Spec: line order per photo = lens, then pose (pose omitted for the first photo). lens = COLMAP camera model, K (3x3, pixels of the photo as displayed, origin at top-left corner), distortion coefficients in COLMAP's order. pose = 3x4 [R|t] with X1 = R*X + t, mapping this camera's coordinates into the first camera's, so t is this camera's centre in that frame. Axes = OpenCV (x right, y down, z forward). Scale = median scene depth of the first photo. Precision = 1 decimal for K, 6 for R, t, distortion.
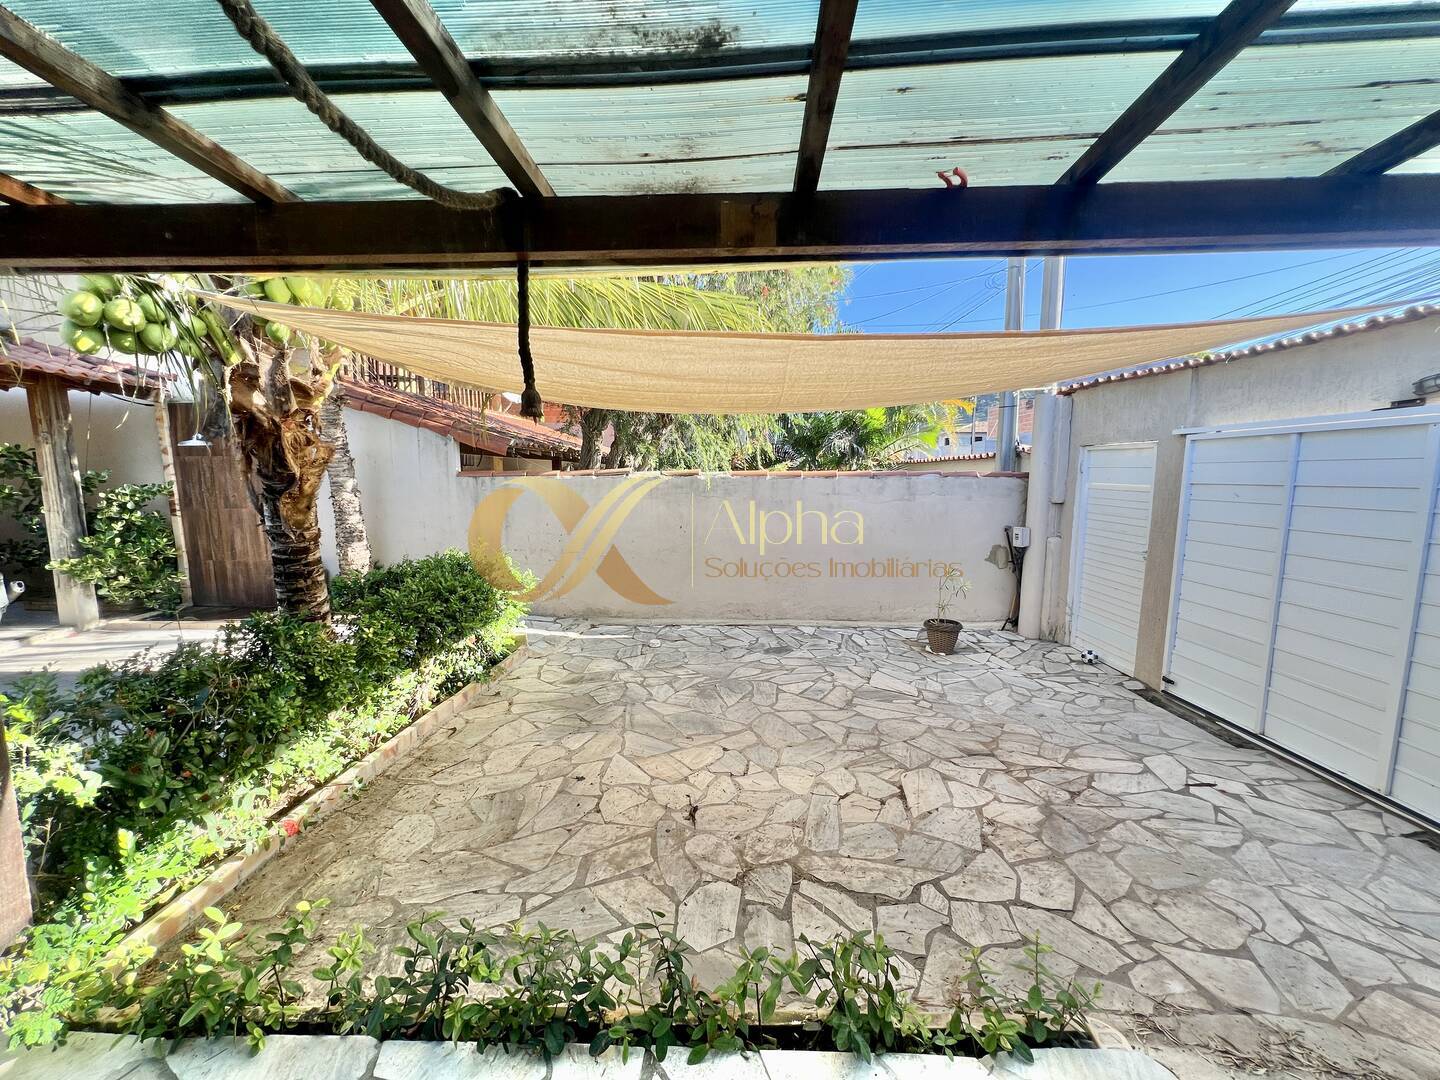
lens RADIAL K [[575.8, 0, 722.3], [0, 575.8, 540.2], [0, 0, 1]] dist [-0.002295, 0.000617]
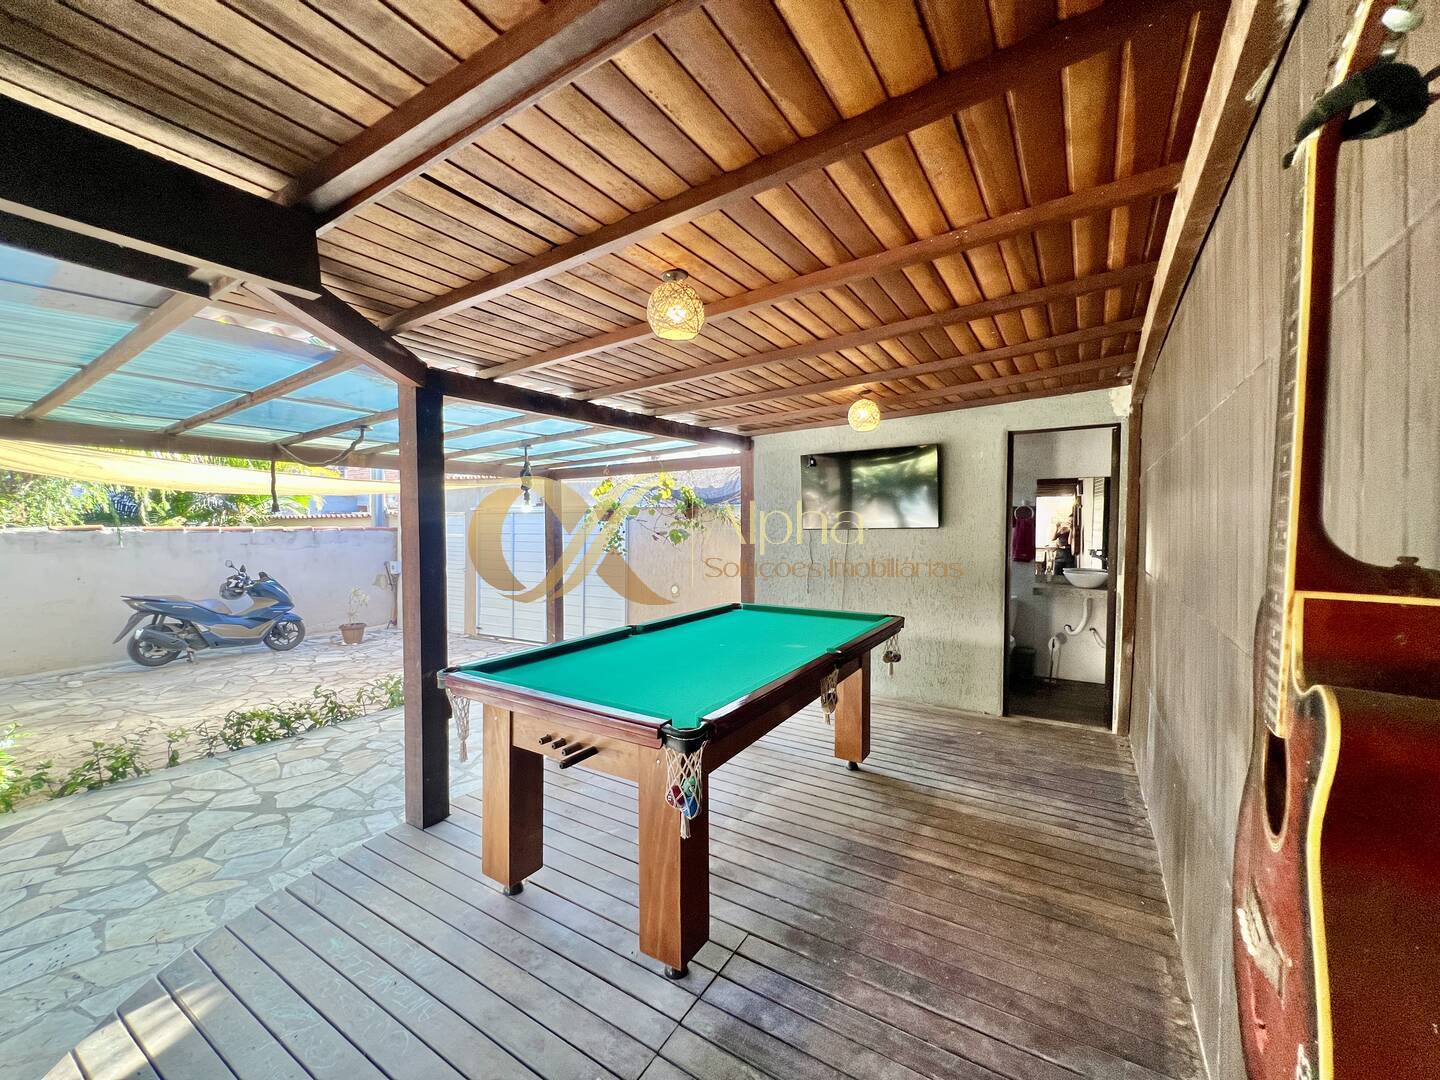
lens RADIAL K [[575.8, 0, 718.9], [0, 575.8, 539.8], [0, 0, 1]] dist [-0.002295, 0.000617]
pose [[0.494364, -0.019806, 0.869029, -0.586230], [0.098477, 0.994580, -0.033353, 0.082089], [-0.863659, 0.102068, 0.493635, -0.794527]]
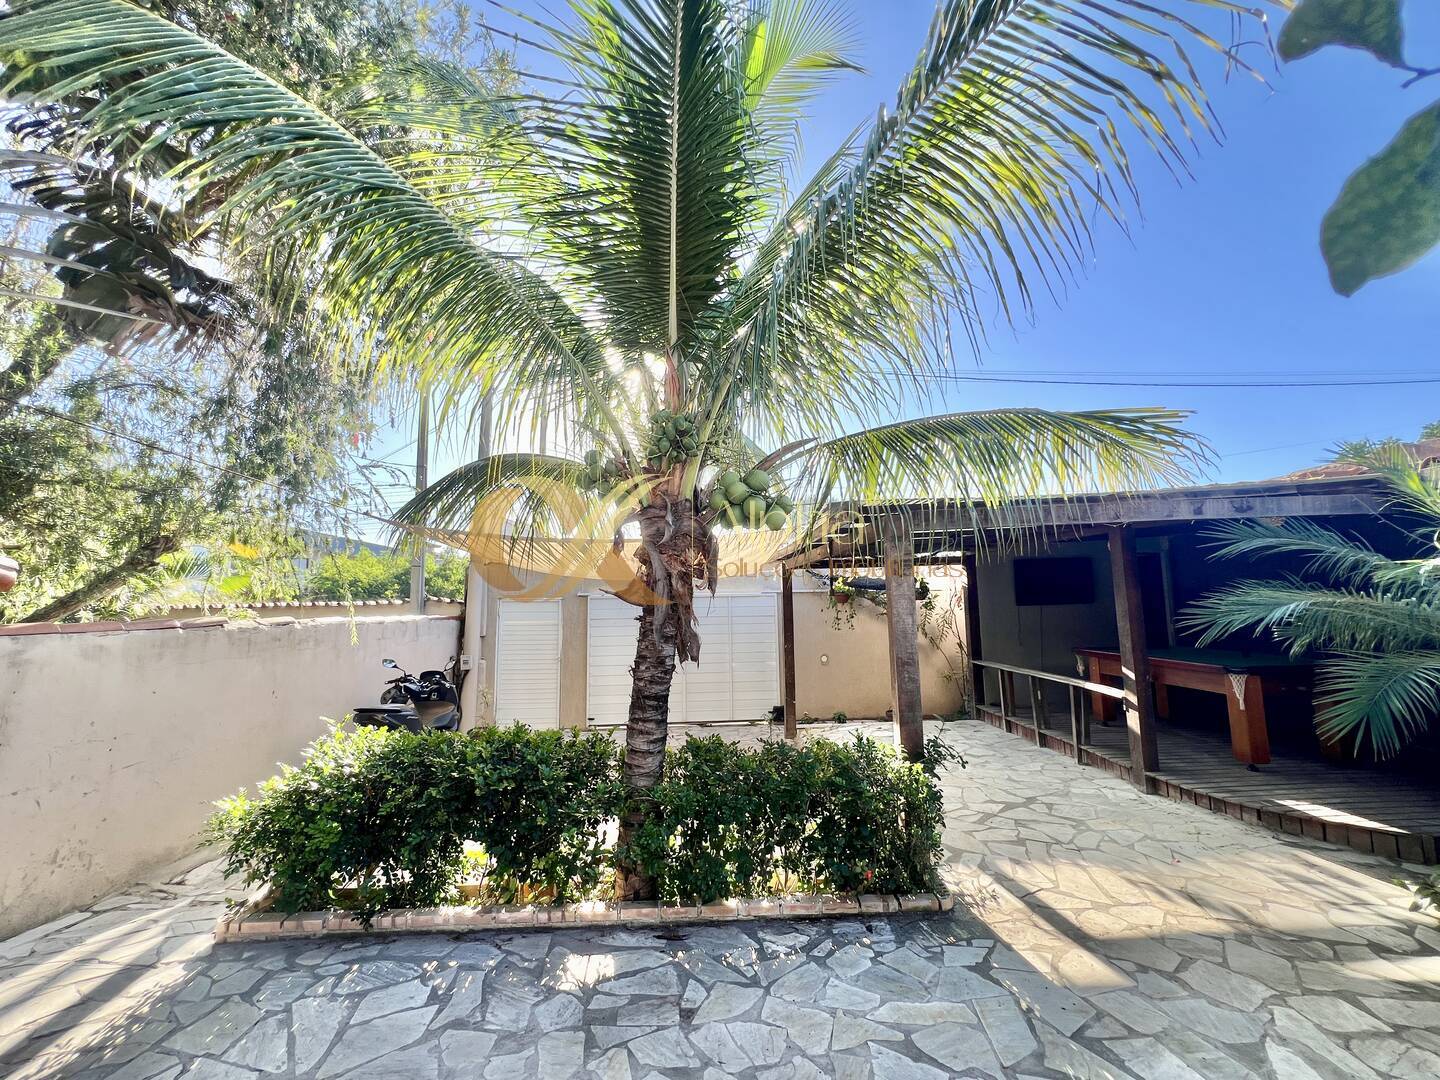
lens RADIAL K [[577.2, 0, 722.8], [0, 577.2, 543.1], [0, 0, 1]] dist [-0.003530, 0.000127]
pose [[-0.073317, 0.115783, 0.990565, -1.277147], [0.132440, 0.985572, -0.105396, -0.081932], [-0.988476, 0.123463, -0.087593, 0.643144]]
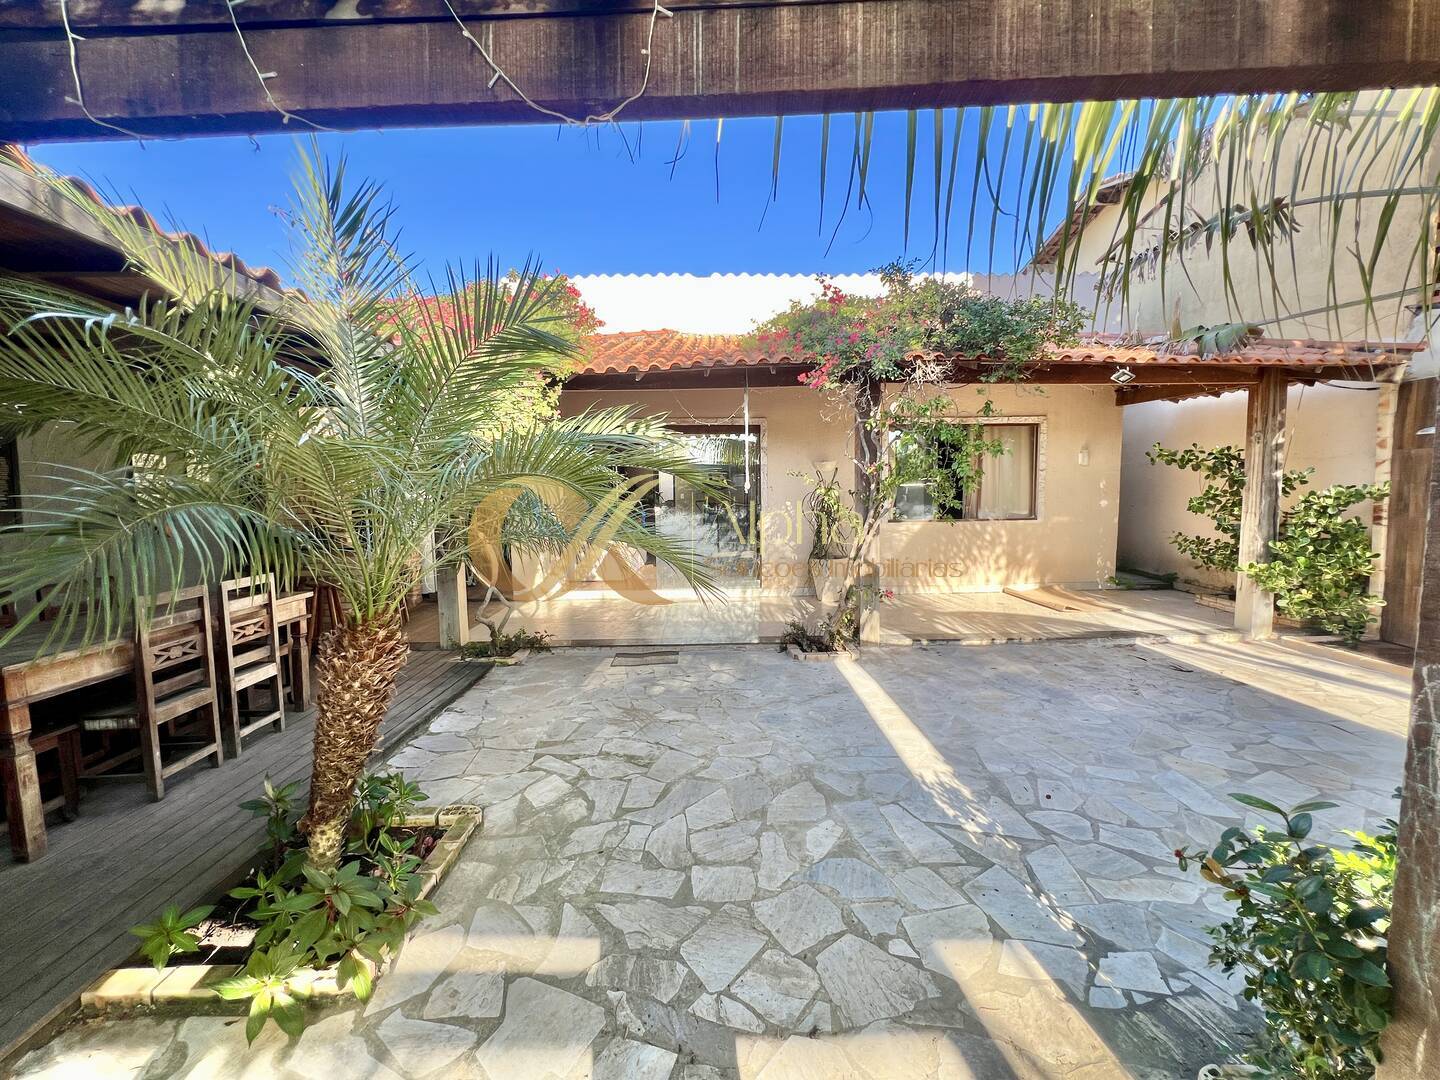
lens RADIAL K [[577.2, 0, 714.7], [0, 577.2, 546.5], [0, 0, 1]] dist [-0.003530, 0.000127]
pose [[0.050479, 0.102341, -0.993468, -0.300055], [-0.098961, 0.990353, 0.096992, 0.002177], [0.993810, 0.093419, 0.060120, 0.055251]]
